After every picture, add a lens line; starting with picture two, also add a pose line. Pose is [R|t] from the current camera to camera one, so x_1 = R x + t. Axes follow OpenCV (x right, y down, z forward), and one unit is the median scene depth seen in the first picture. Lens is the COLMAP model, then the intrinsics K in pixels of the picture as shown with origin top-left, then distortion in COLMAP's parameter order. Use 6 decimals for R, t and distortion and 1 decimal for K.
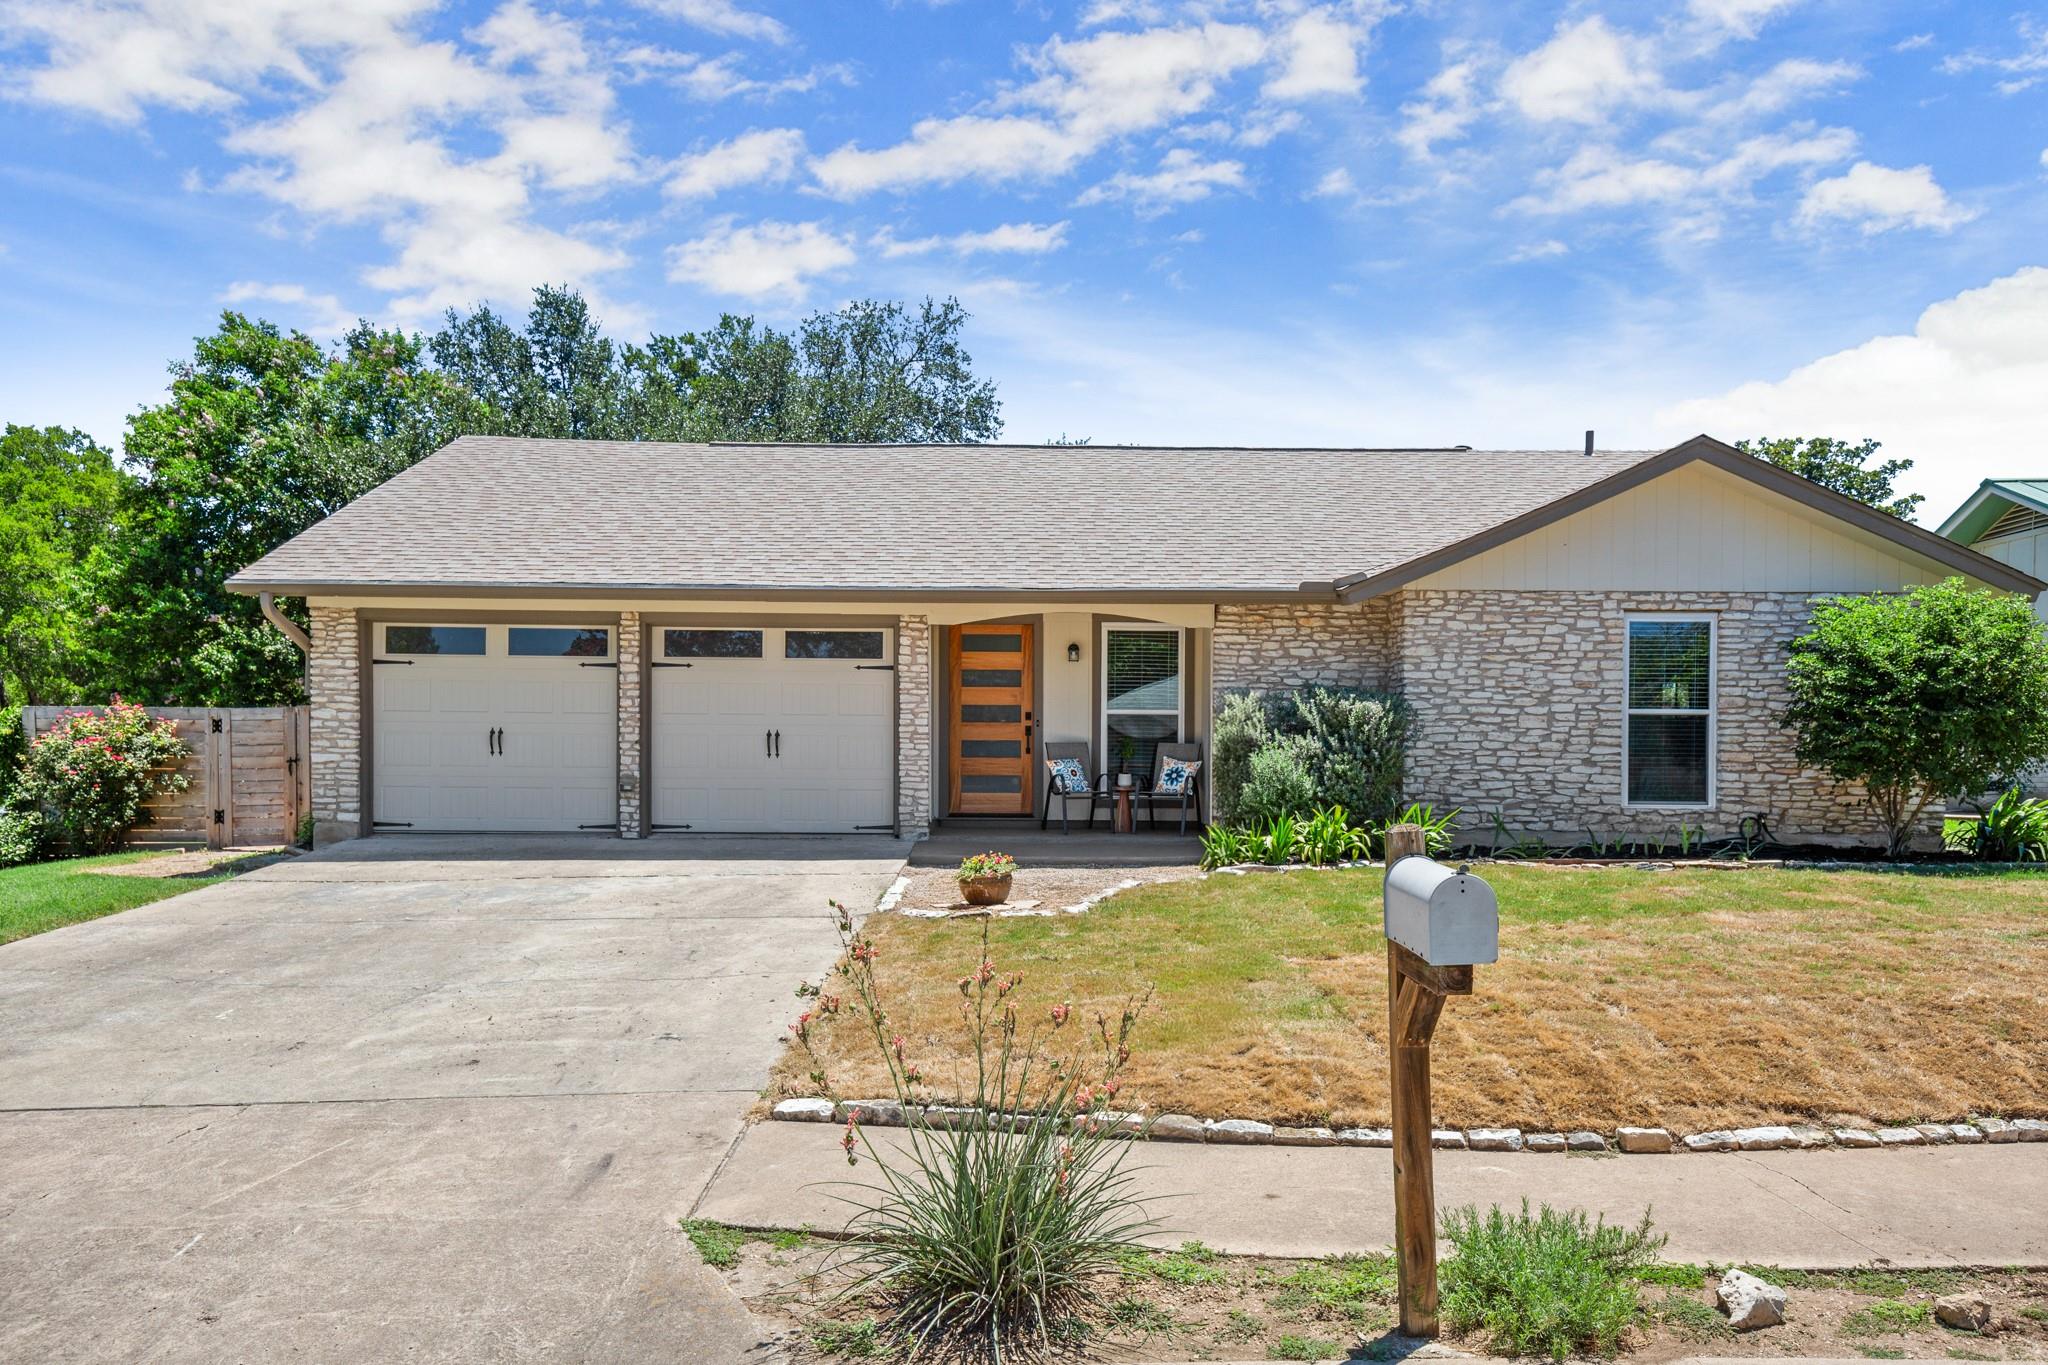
lens RADIAL K [[1646.2, 0, 1017.1], [0, 1646.2, 716.9], [0, 0, 1]] dist [0.075585, 0.010352]
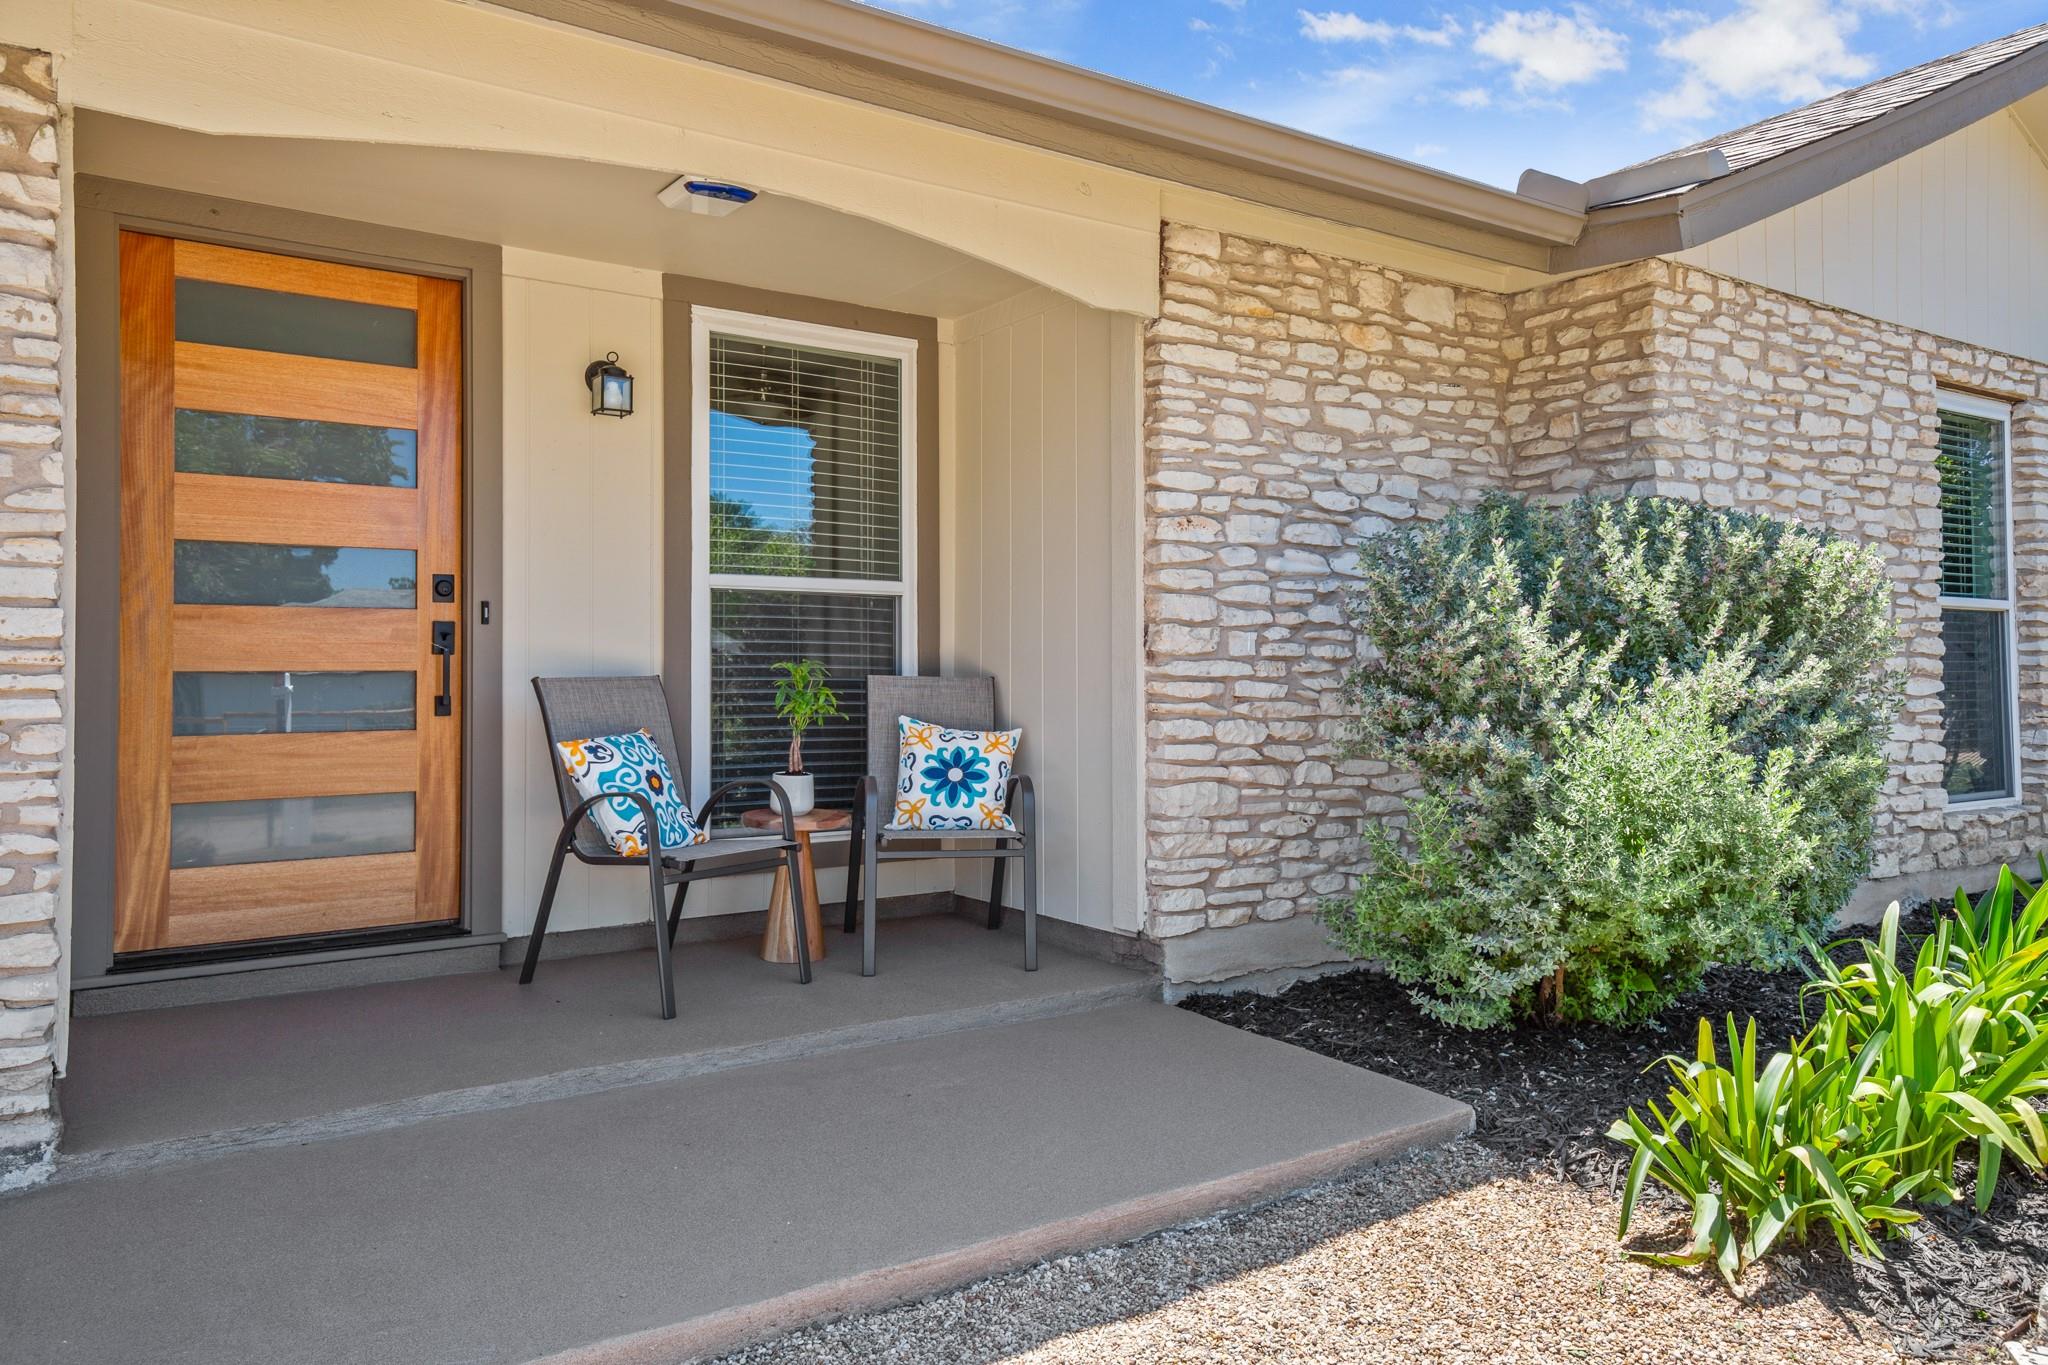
lens RADIAL K [[1394.4, 0, 1019.2], [0, 1394.4, 635.0], [0, 0, 1]] dist [0.039460, 0.002861]
pose [[0.820506, 0.006426, 0.571601, -0.056652], [-0.007547, 0.999971, -0.000409, 0.007758], [-0.571588, -0.003979, 0.820531, 0.792911]]
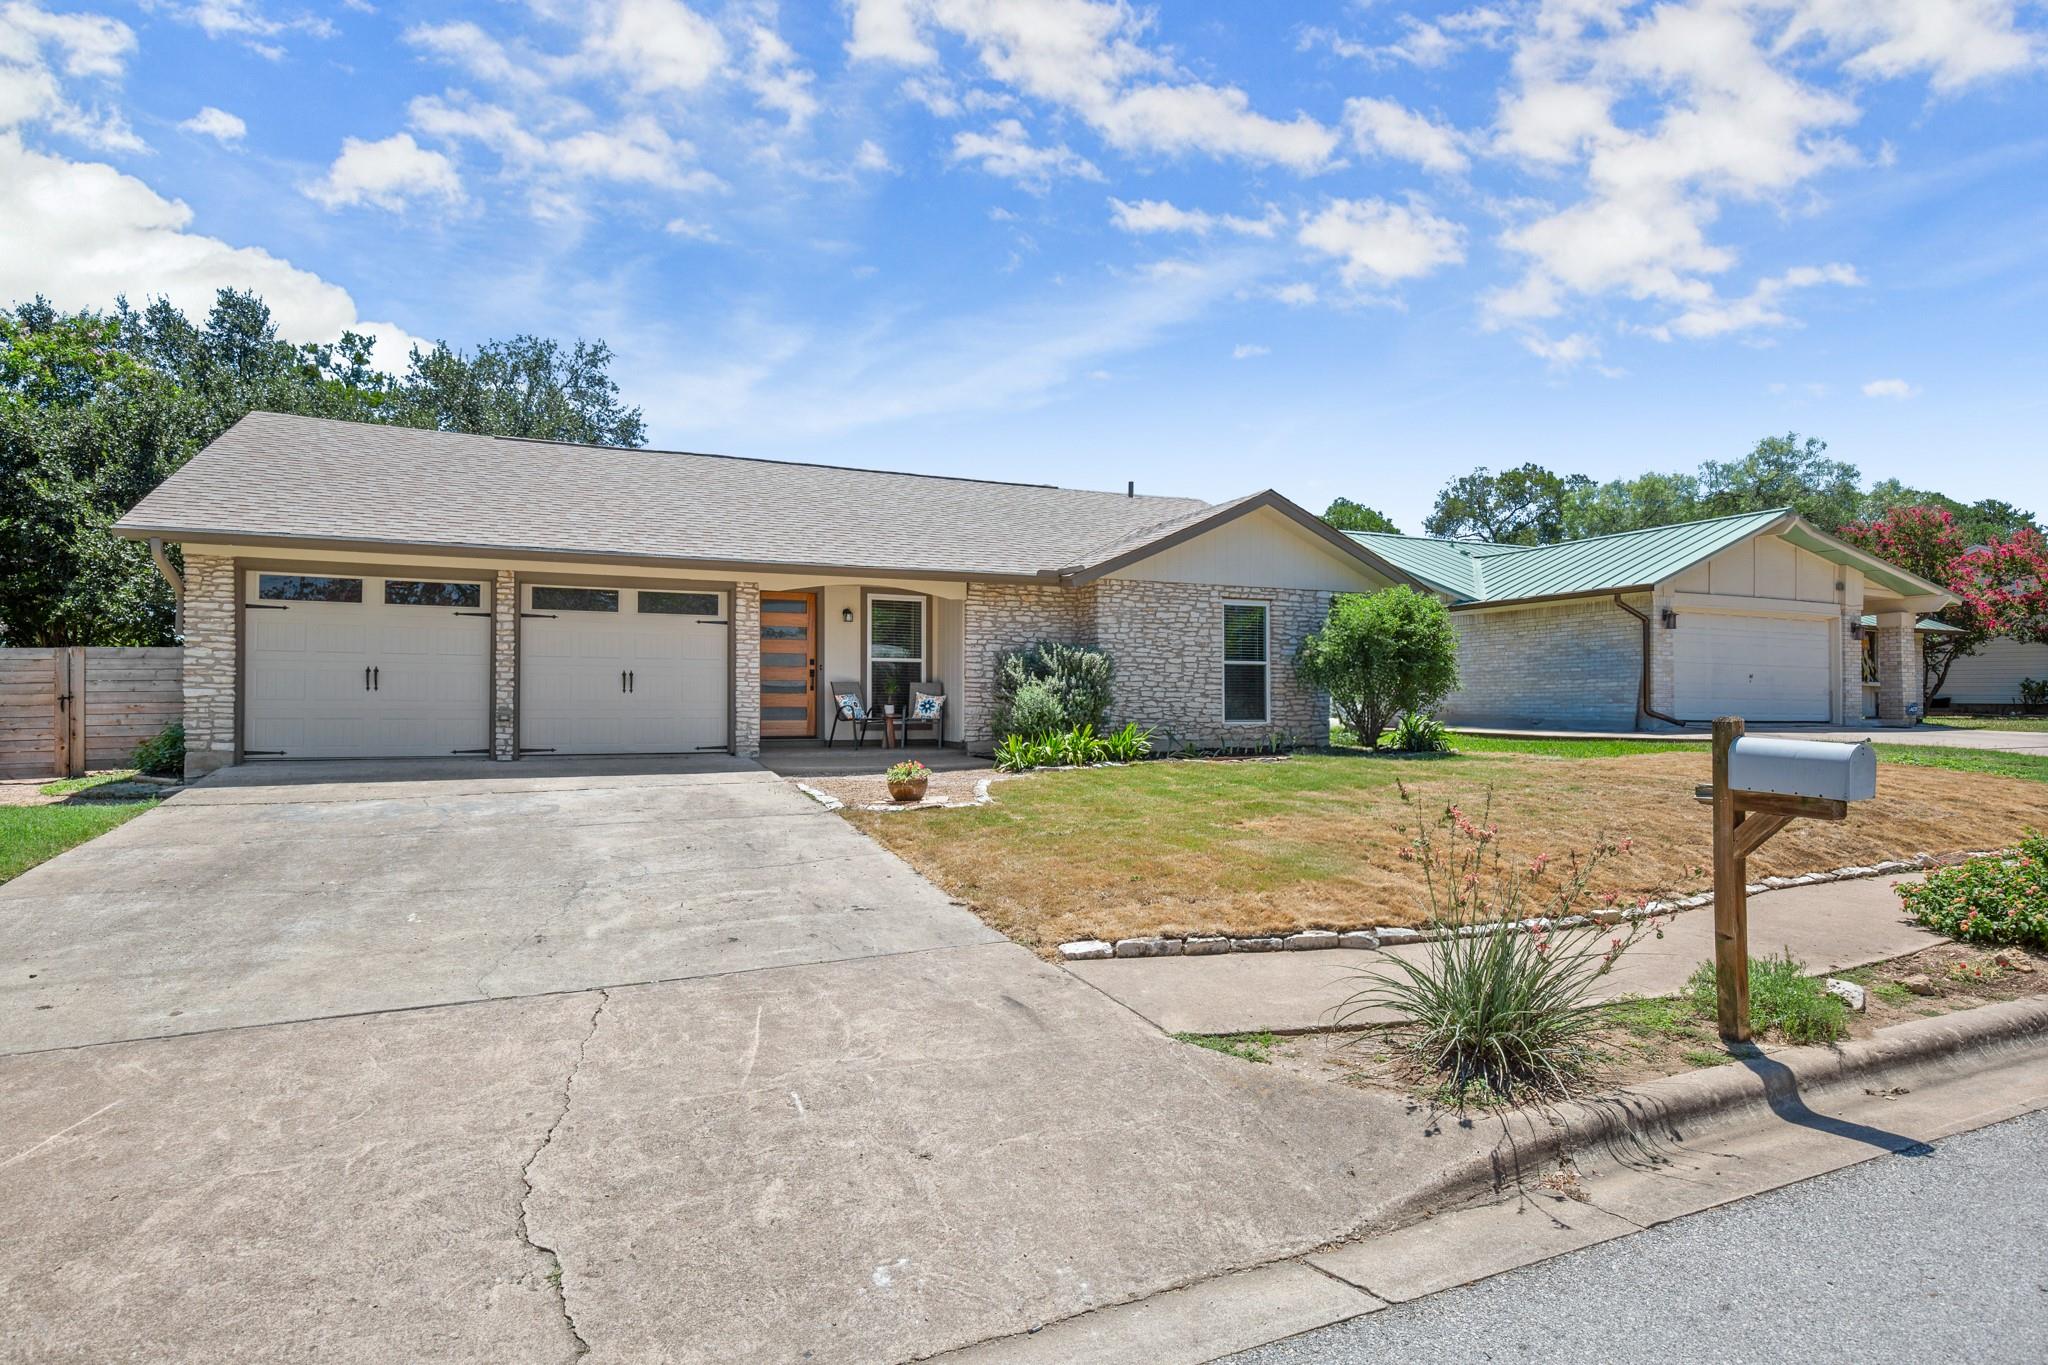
lens RADIAL K [[1163.6, 0, 1031.4], [0, 1163.6, 666.9], [0, 0, 1]] dist [0.006057, 0.002518]
pose [[0.910639, 0.008943, 0.413105, -0.237106], [-0.006866, 0.999955, -0.006513, 0.009008], [-0.413145, 0.003095, 0.910660, 0.079567]]
